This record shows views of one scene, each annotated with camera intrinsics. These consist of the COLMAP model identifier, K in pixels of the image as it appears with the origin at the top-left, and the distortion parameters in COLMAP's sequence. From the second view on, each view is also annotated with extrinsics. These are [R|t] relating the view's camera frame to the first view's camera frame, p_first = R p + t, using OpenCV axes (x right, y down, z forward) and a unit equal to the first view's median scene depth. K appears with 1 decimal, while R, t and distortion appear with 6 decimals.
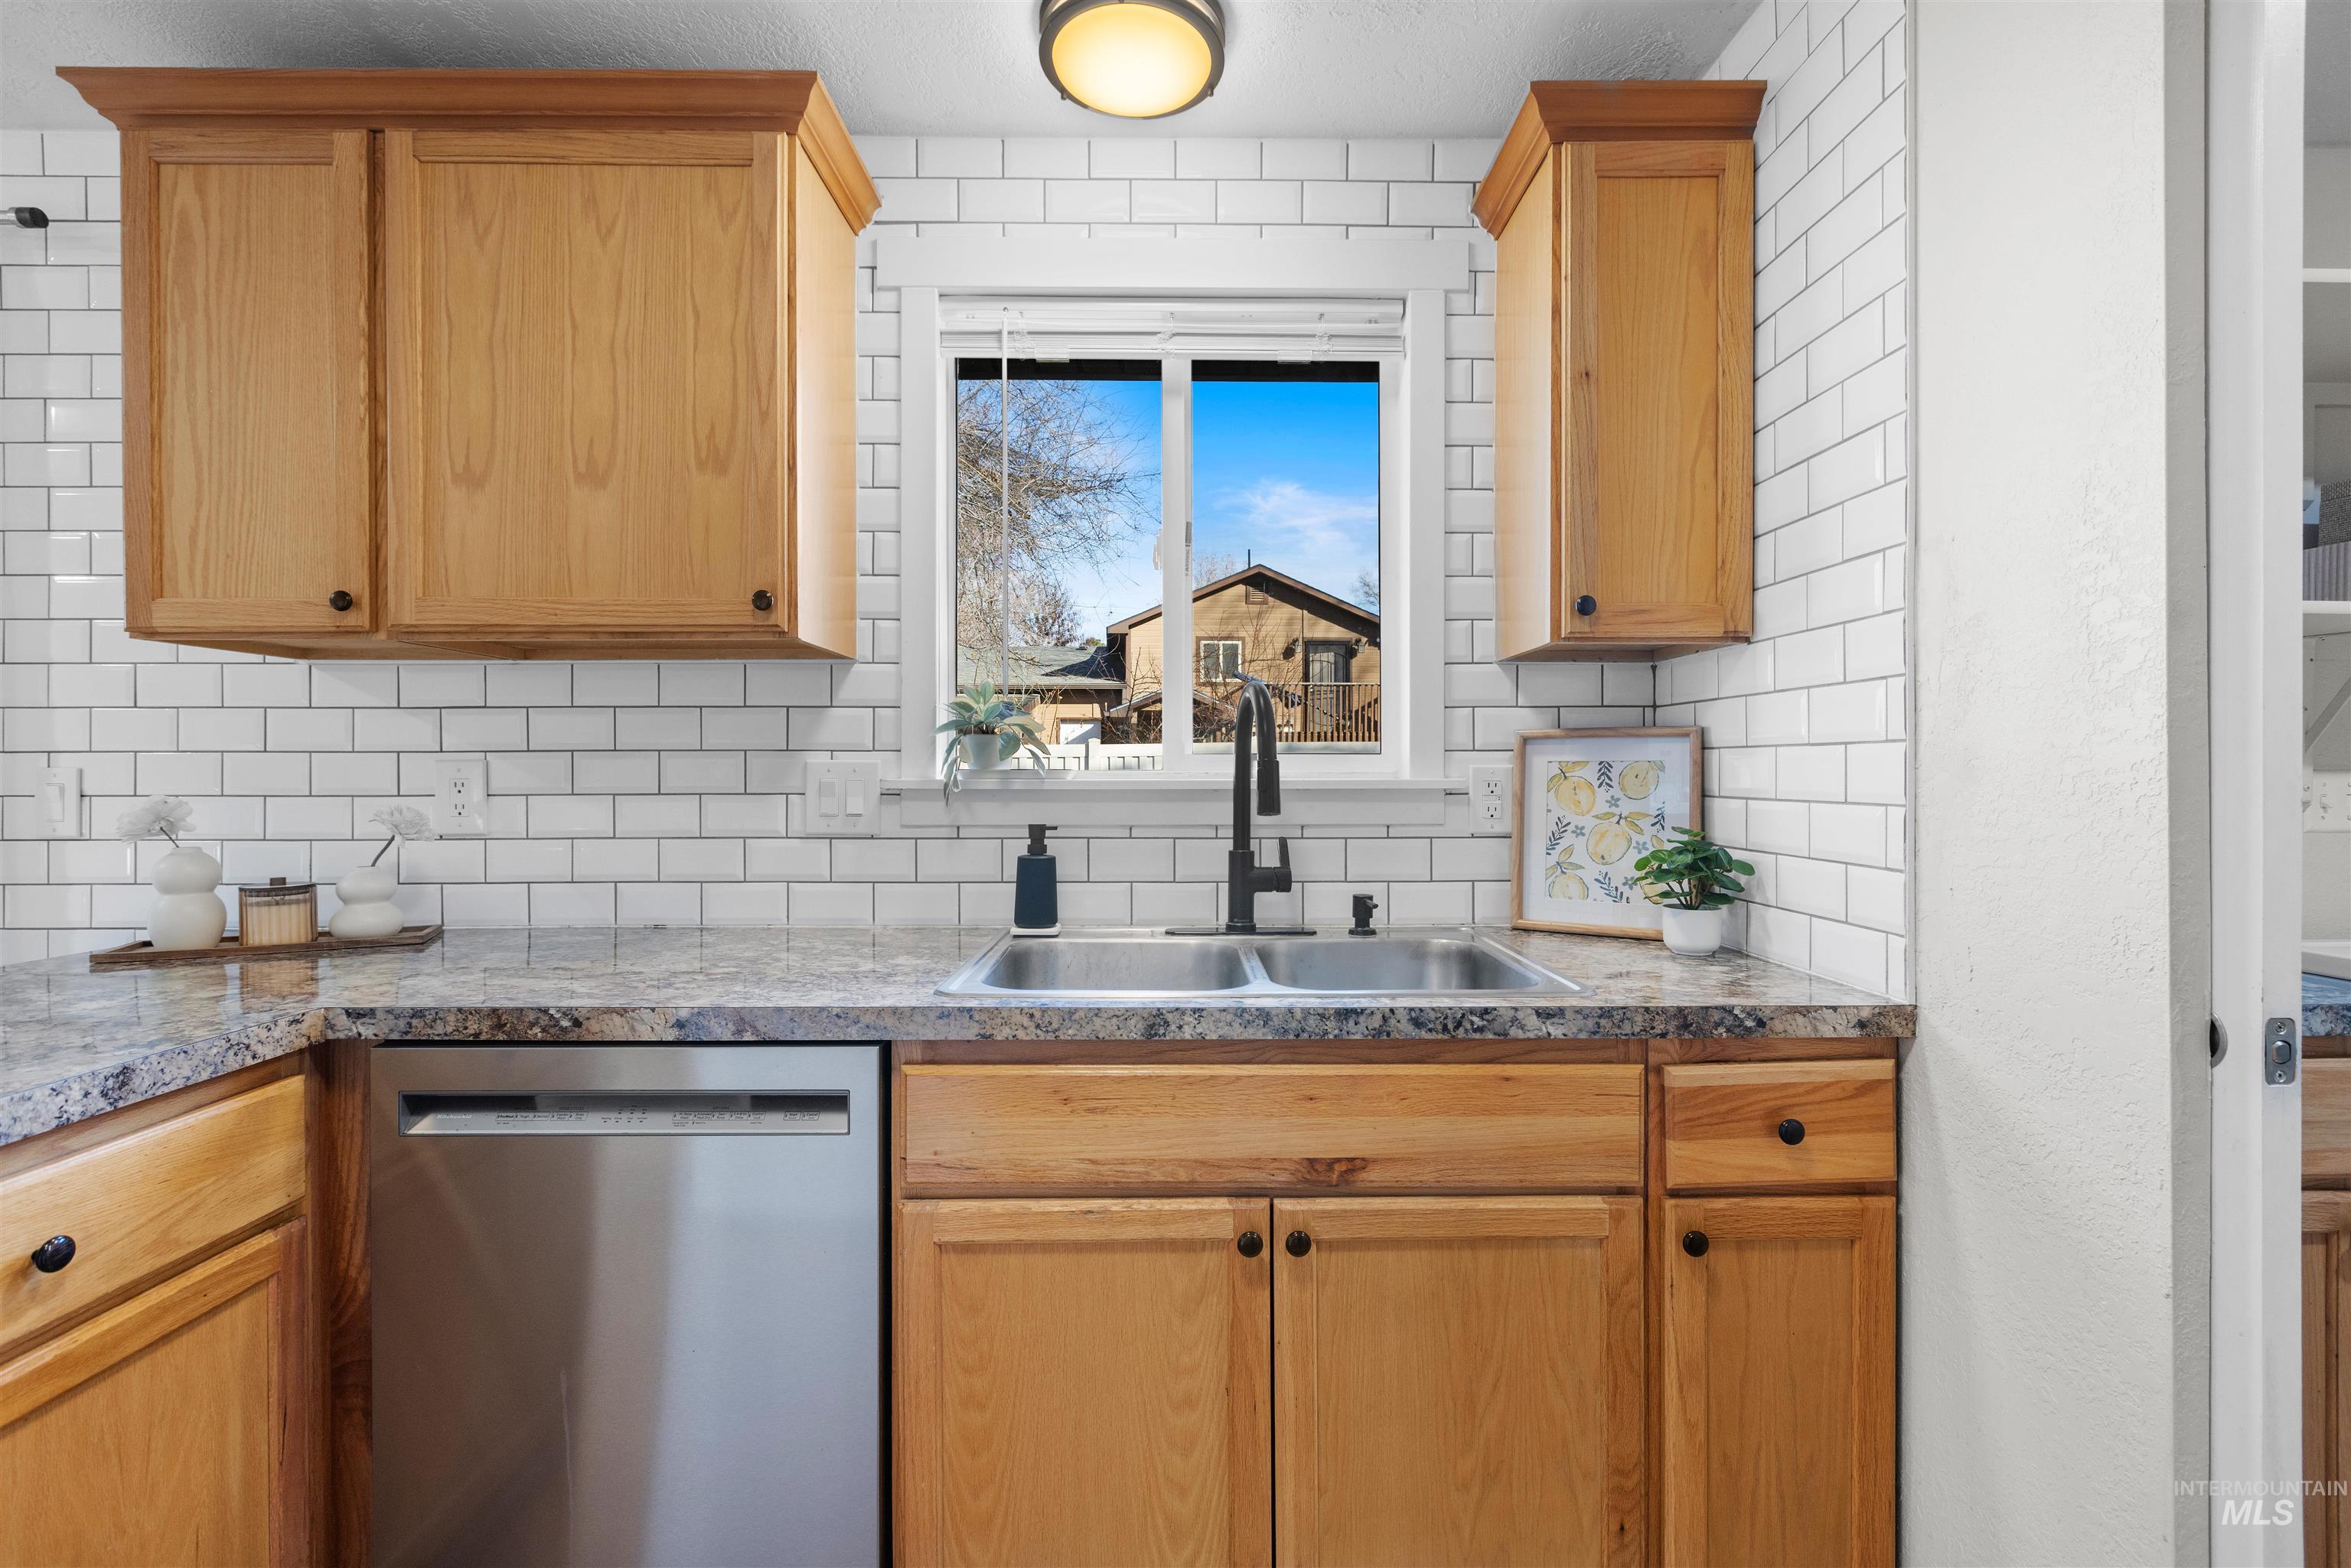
lens RADIAL K [[1059.7, 0, 1175.5], [0, 1059.7, 784.0], [0, 0, 1]] dist [-0.001214, 0.000395]
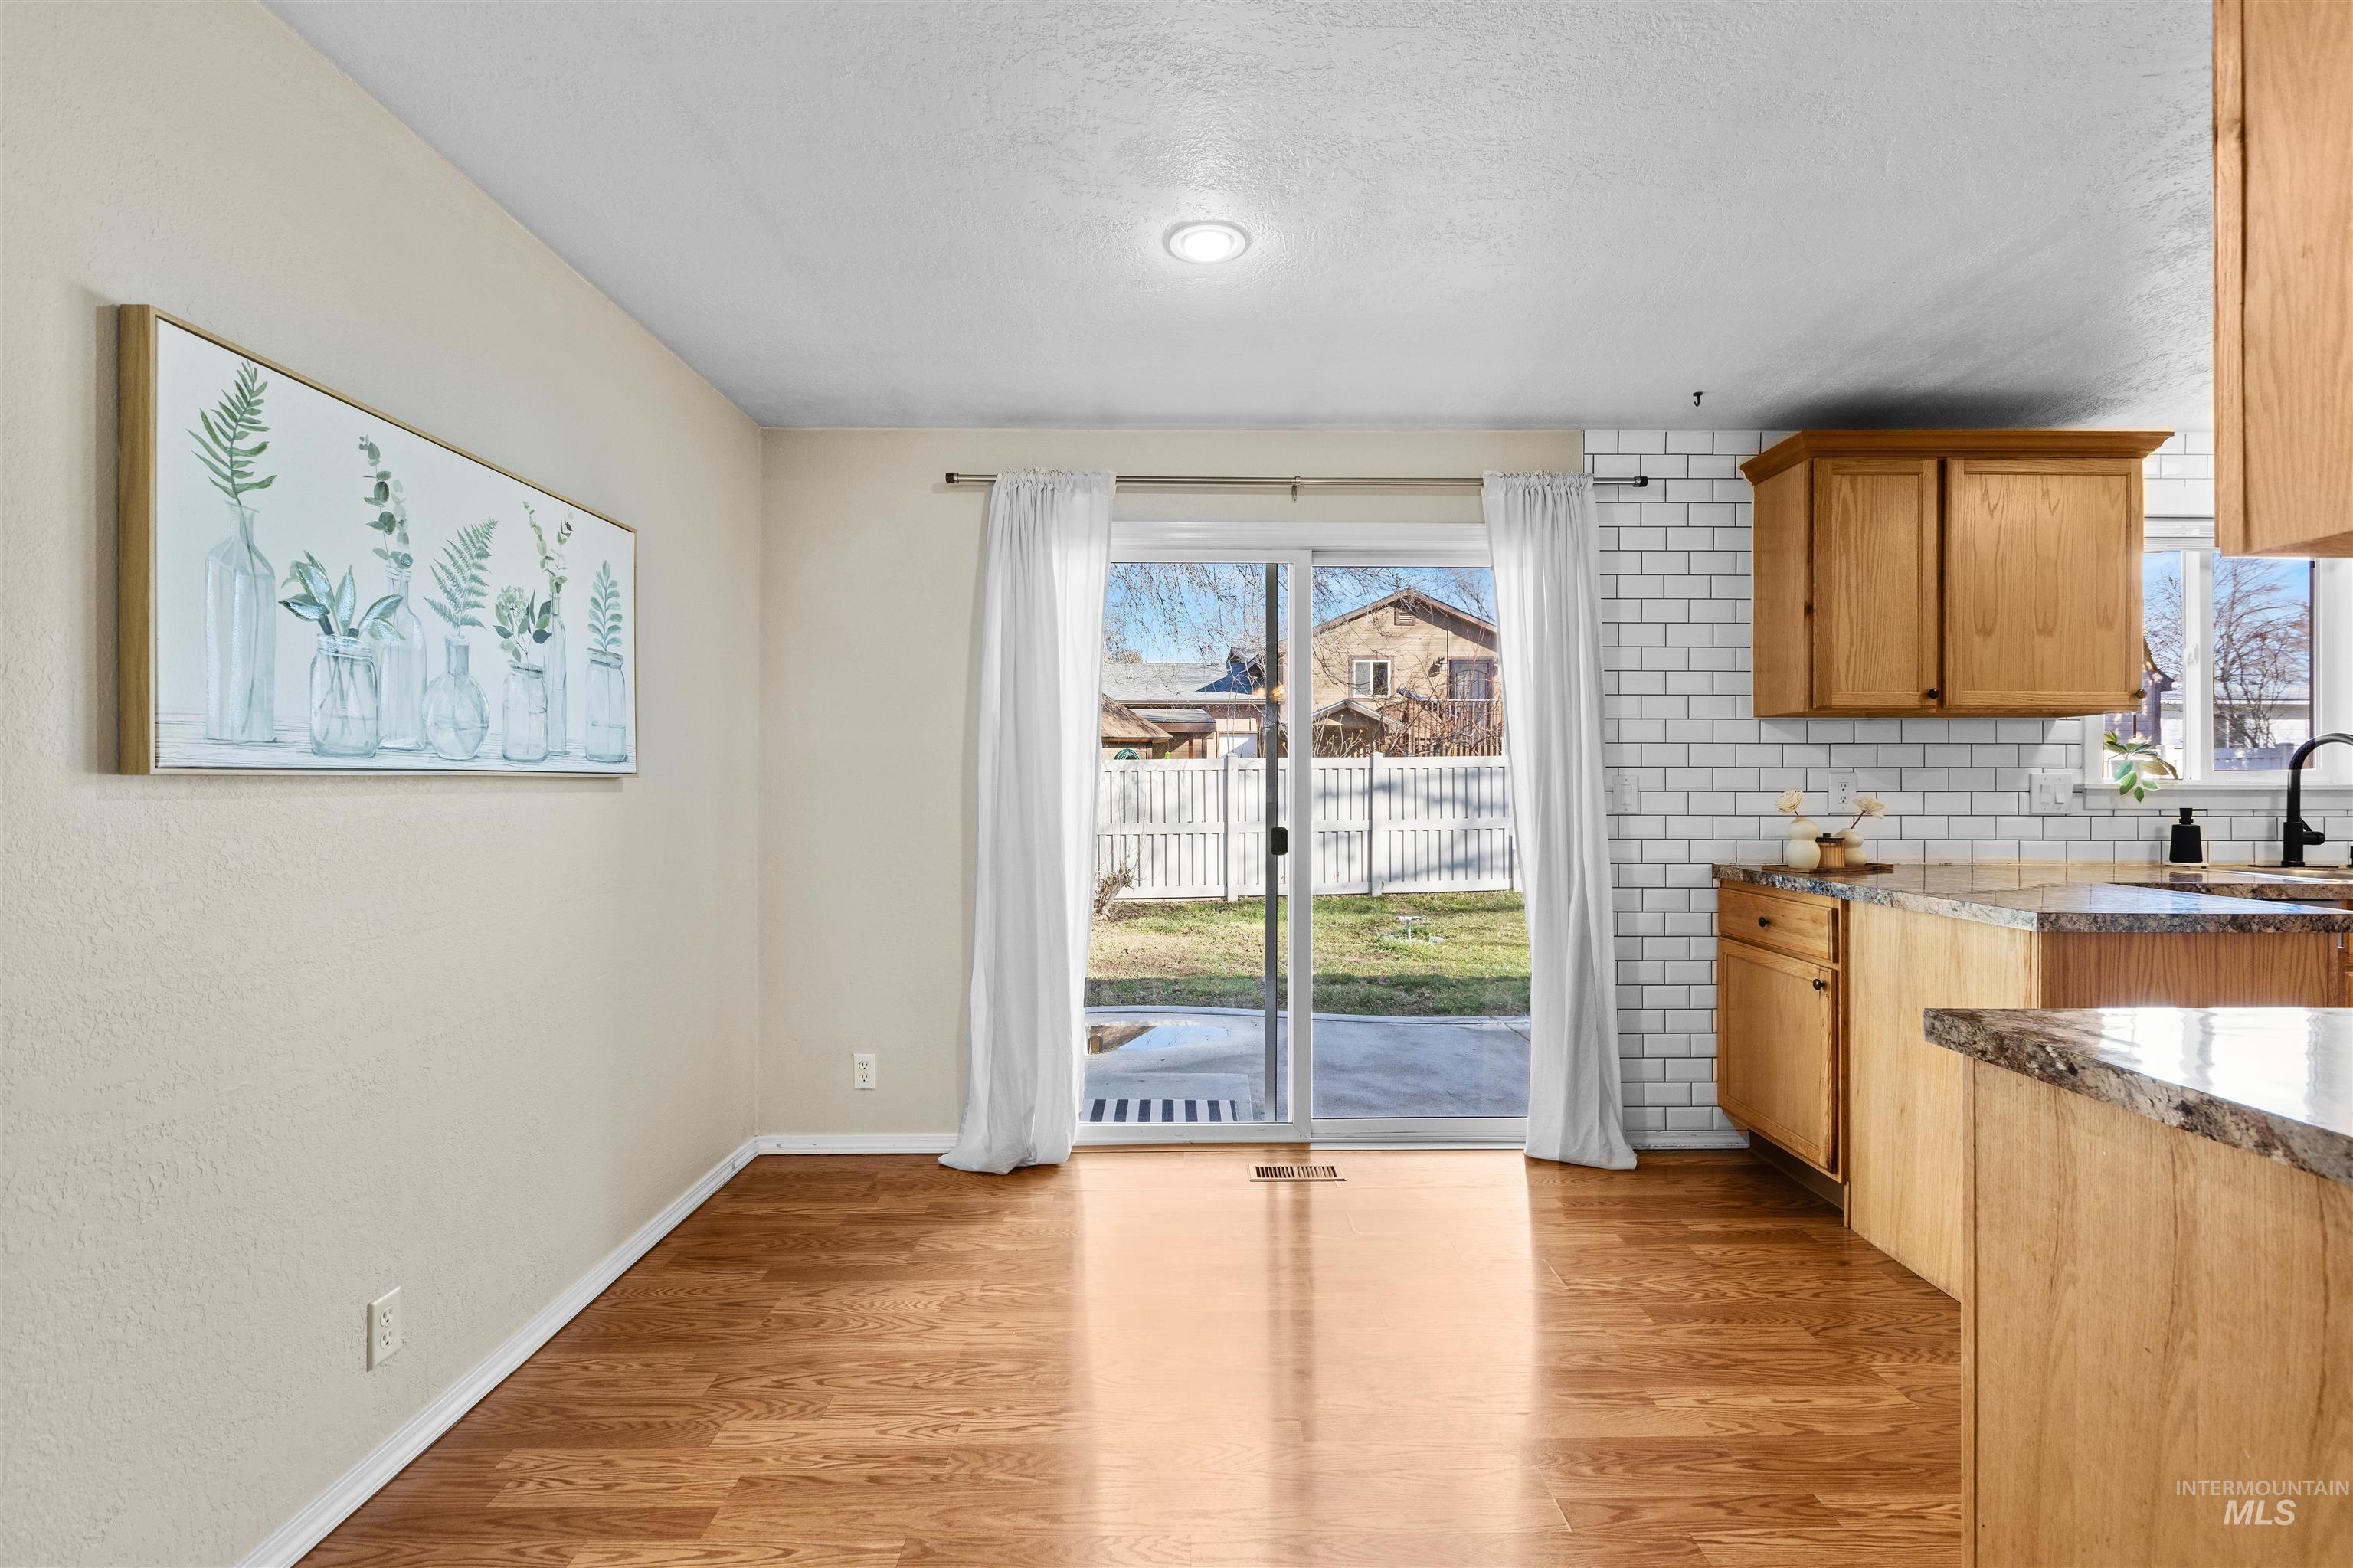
lens RADIAL K [[1060.7, 0, 1176.5], [0, 1060.7, 784.0], [0, 0, 1]] dist [-0.001214, 0.000395]
pose [[0.999952, 0.003200, -0.009211, -1.869293], [-0.003294, 0.999942, -0.010298, 0.020619], [0.009177, 0.010328, 0.999905, -0.868006]]
